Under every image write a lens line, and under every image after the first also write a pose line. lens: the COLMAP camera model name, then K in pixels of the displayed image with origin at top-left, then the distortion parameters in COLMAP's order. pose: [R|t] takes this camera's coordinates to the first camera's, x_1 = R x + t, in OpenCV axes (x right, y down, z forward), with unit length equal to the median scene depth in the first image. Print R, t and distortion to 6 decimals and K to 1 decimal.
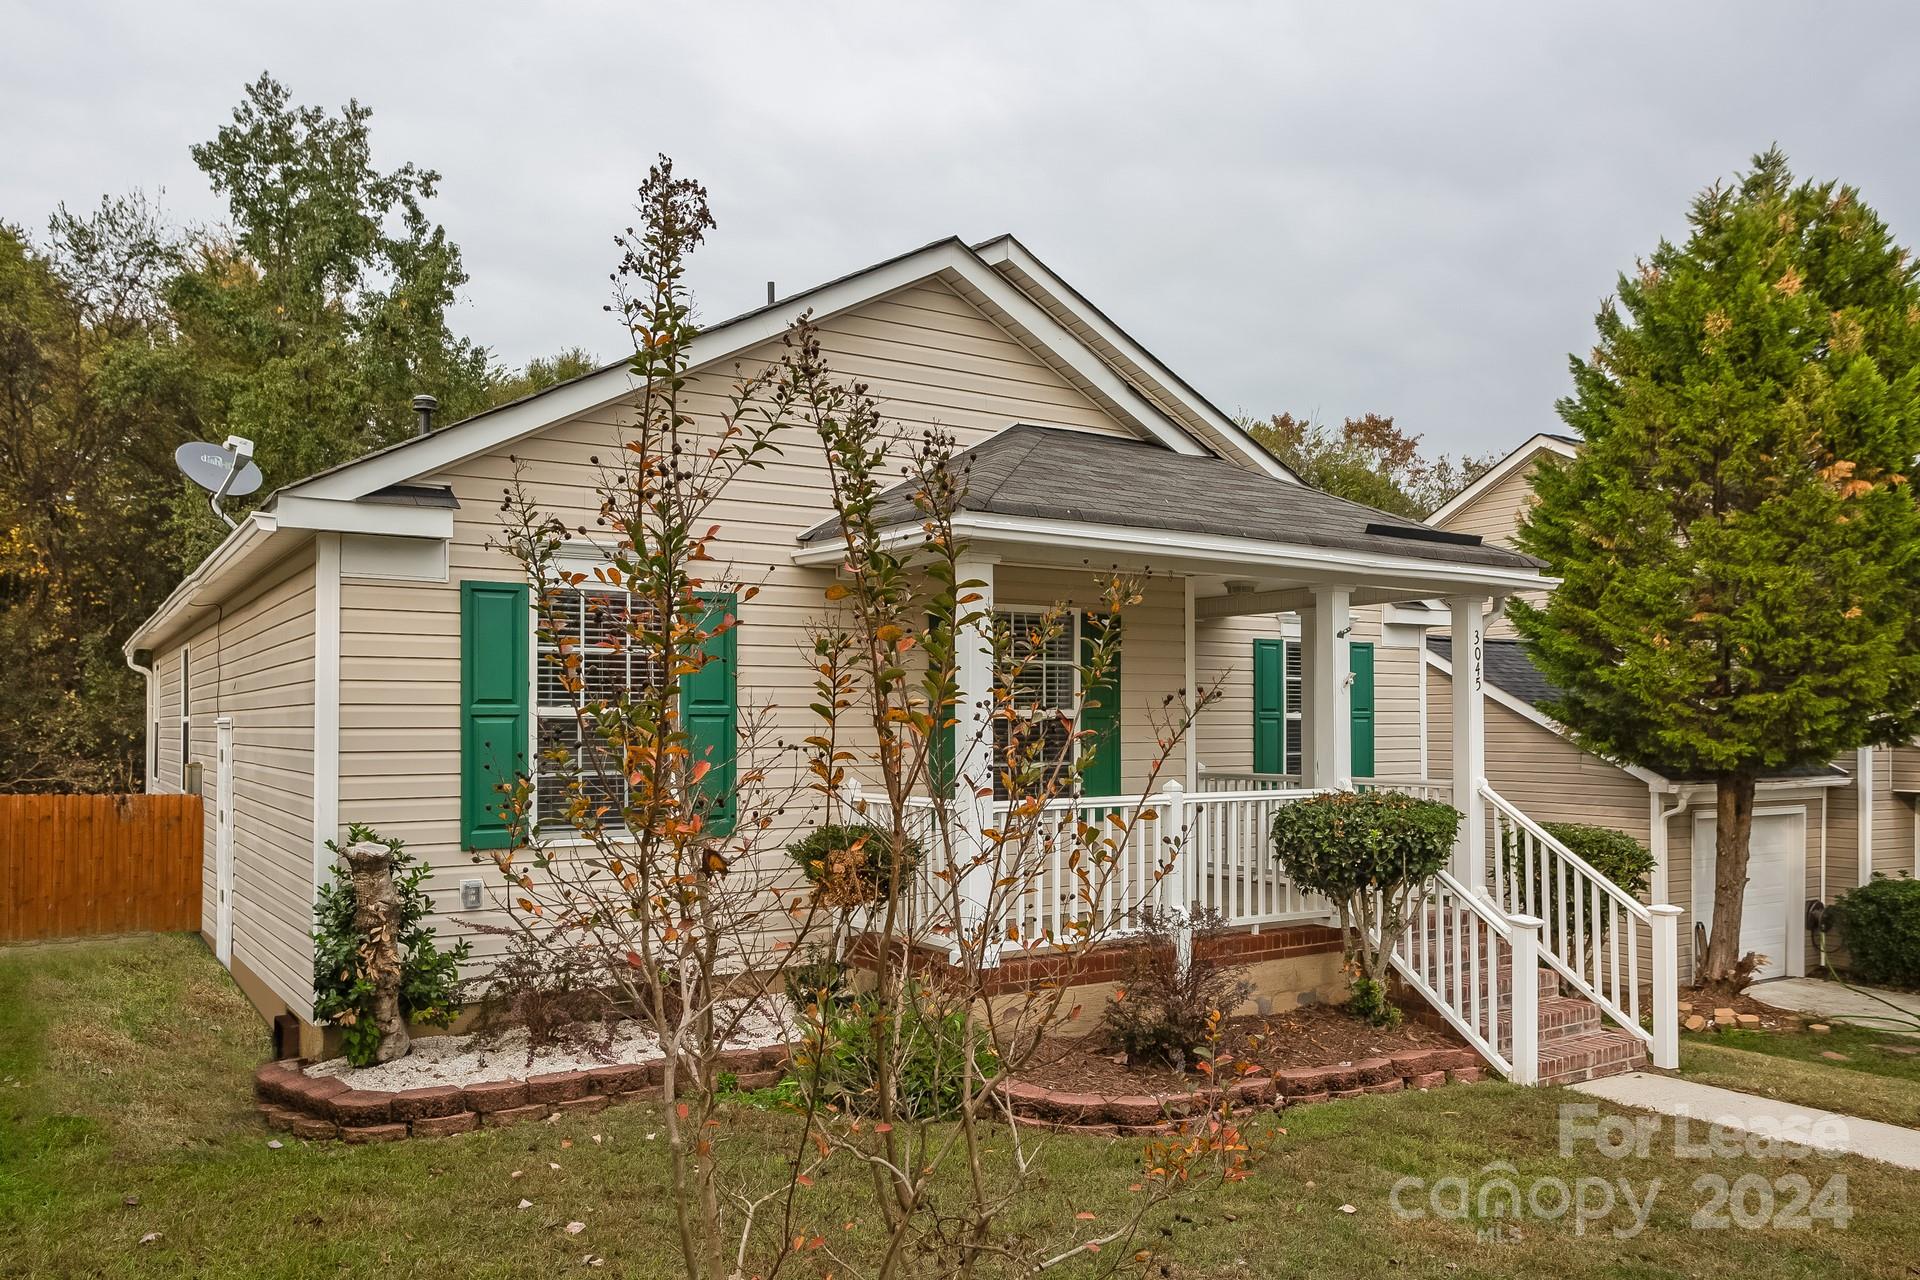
lens RADIAL K [[1479.1, 0, 960.0], [0, 1479.1, 640.0], [0, 0, 1]] dist [-0.016263, 0.001279]
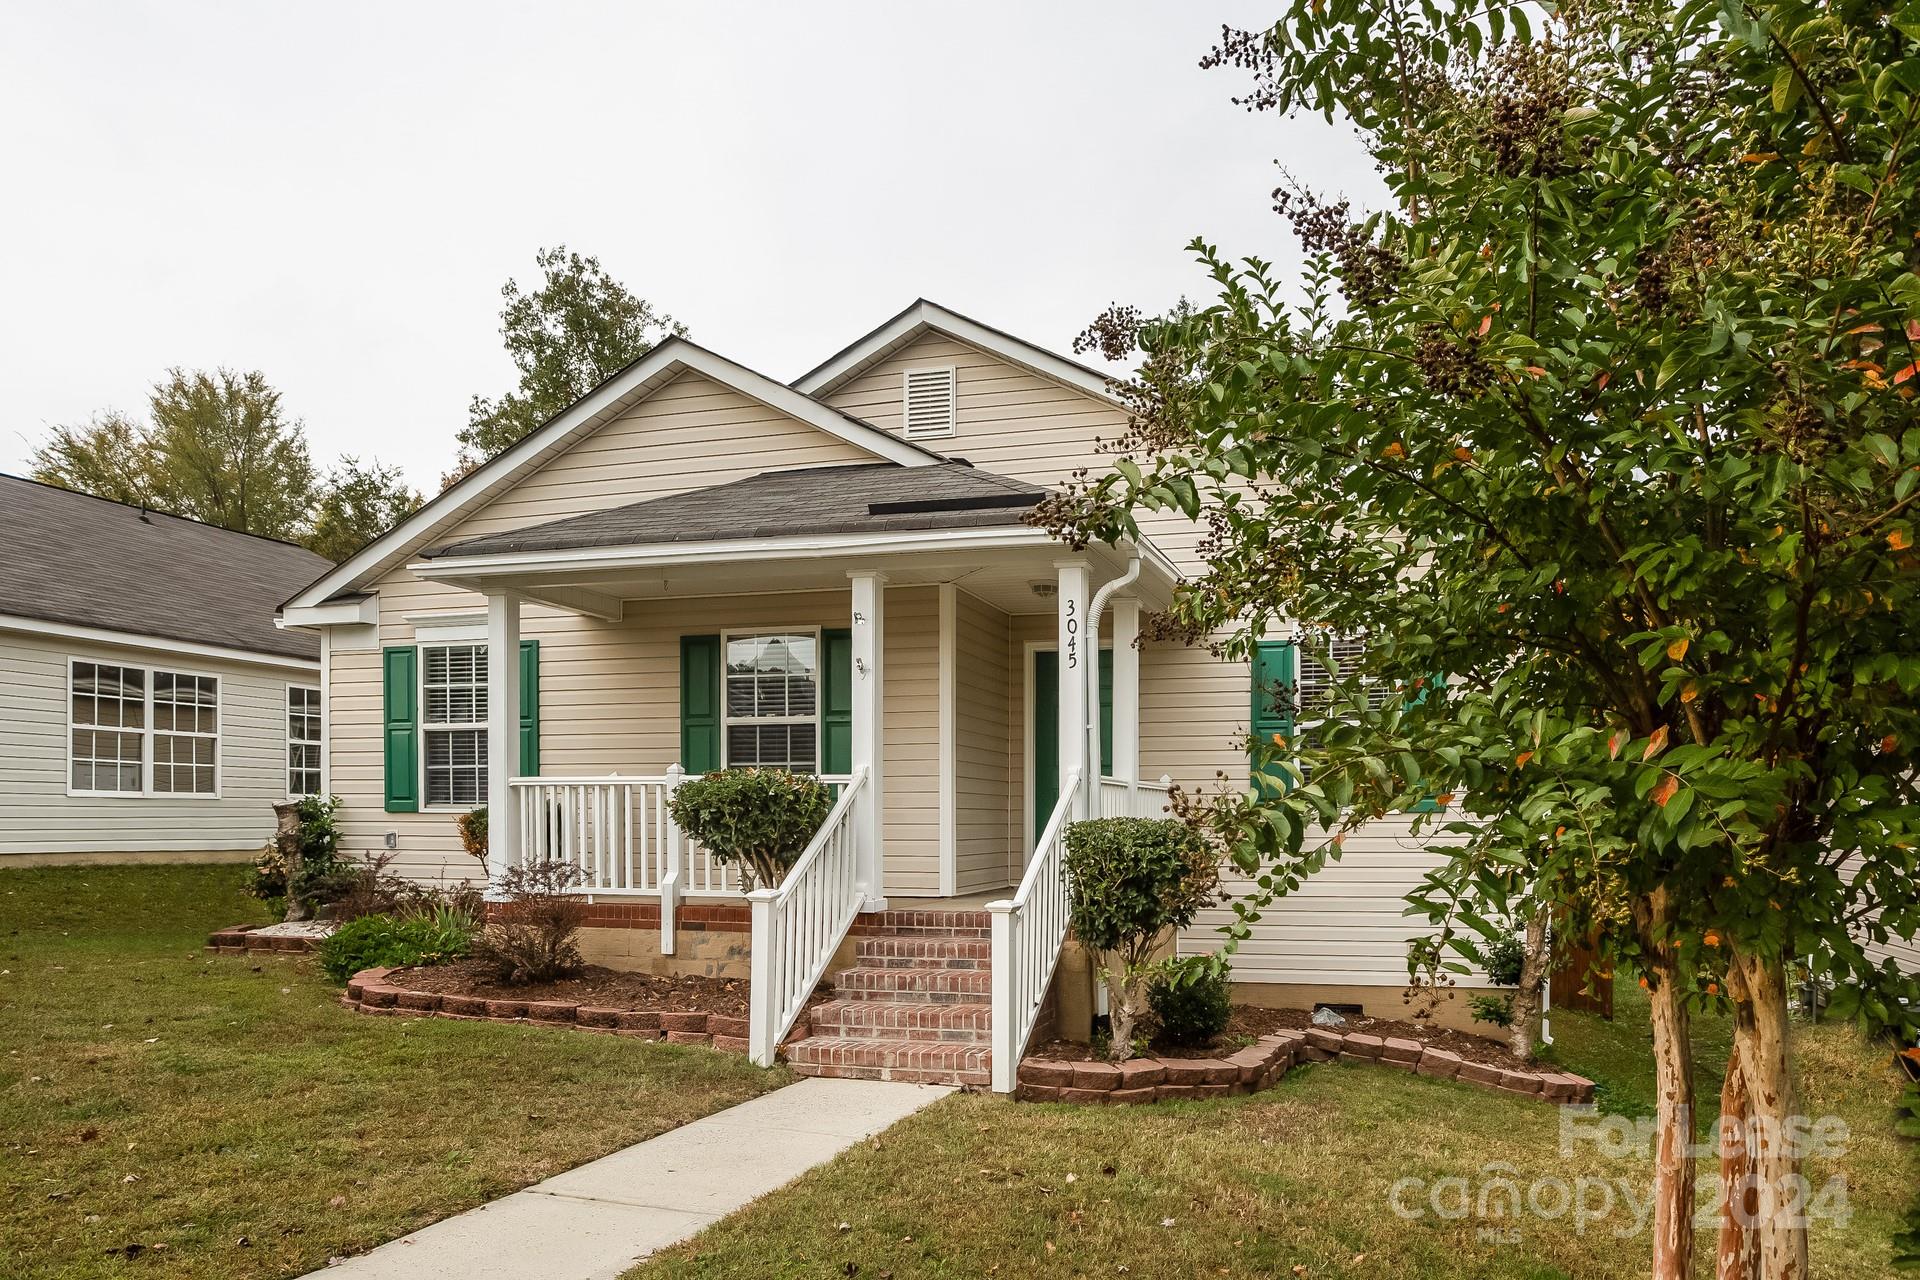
lens RADIAL K [[1282.2, 0, 961.2], [0, 1282.2, 784.3], [0, 0, 1]] dist [-0.081002, 0.002886]
pose [[0.644691, -0.013455, -0.764325, 1.095590], [0.034001, 0.999360, 0.011086, 0.113175], [0.763687, -0.033135, 0.644736, 0.562768]]
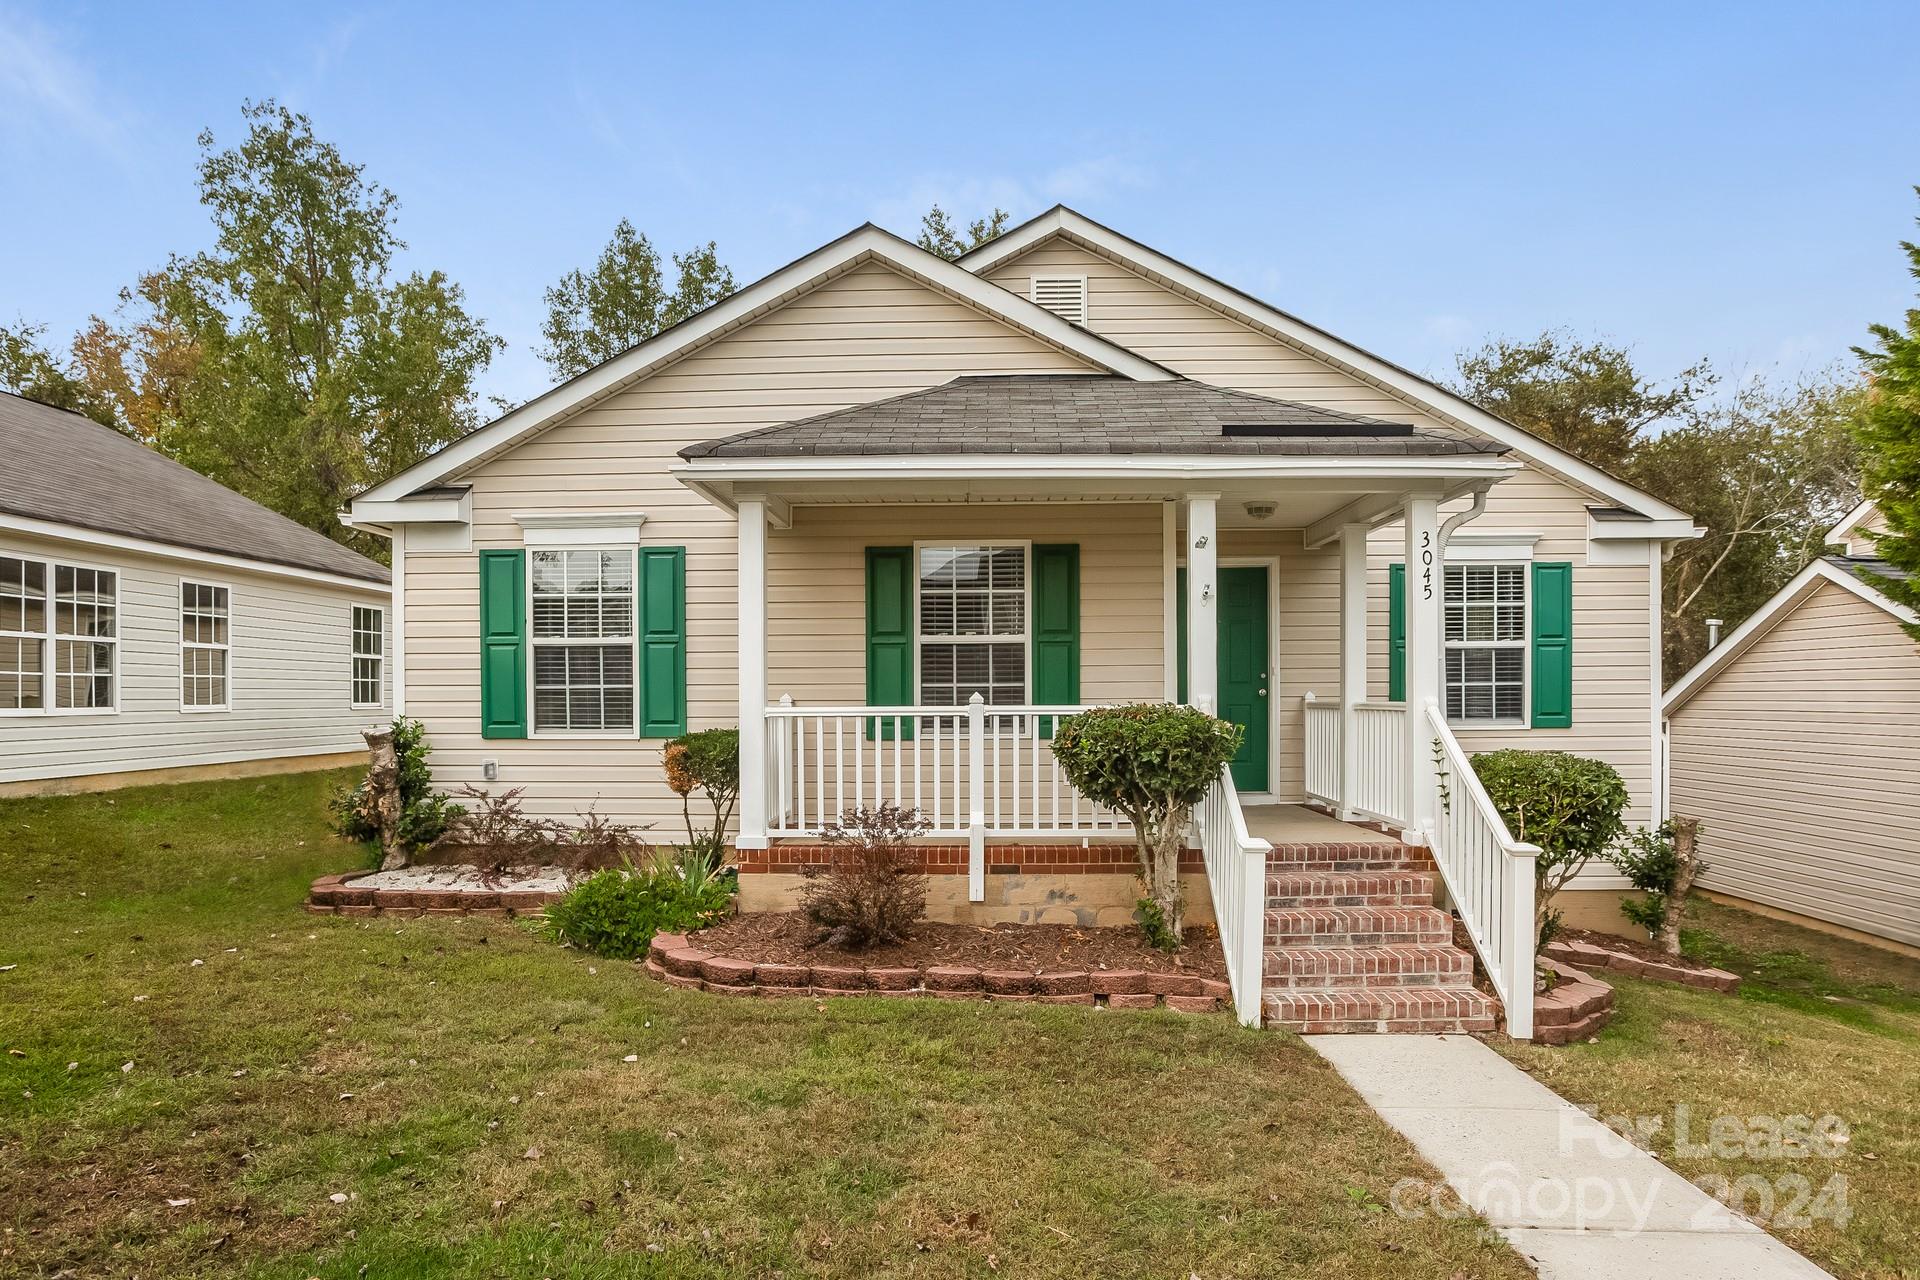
lens RADIAL K [[1268.3, 0, 960.0], [0, 1268.3, 640.0], [0, 0, 1]] dist [-0.090822, 0.065885]
pose [[0.793631, -0.031824, -0.607566, 0.736373], [0.035290, 0.999358, -0.006248, 0.068147], [0.607375, -0.016482, 0.794245, 0.306369]]
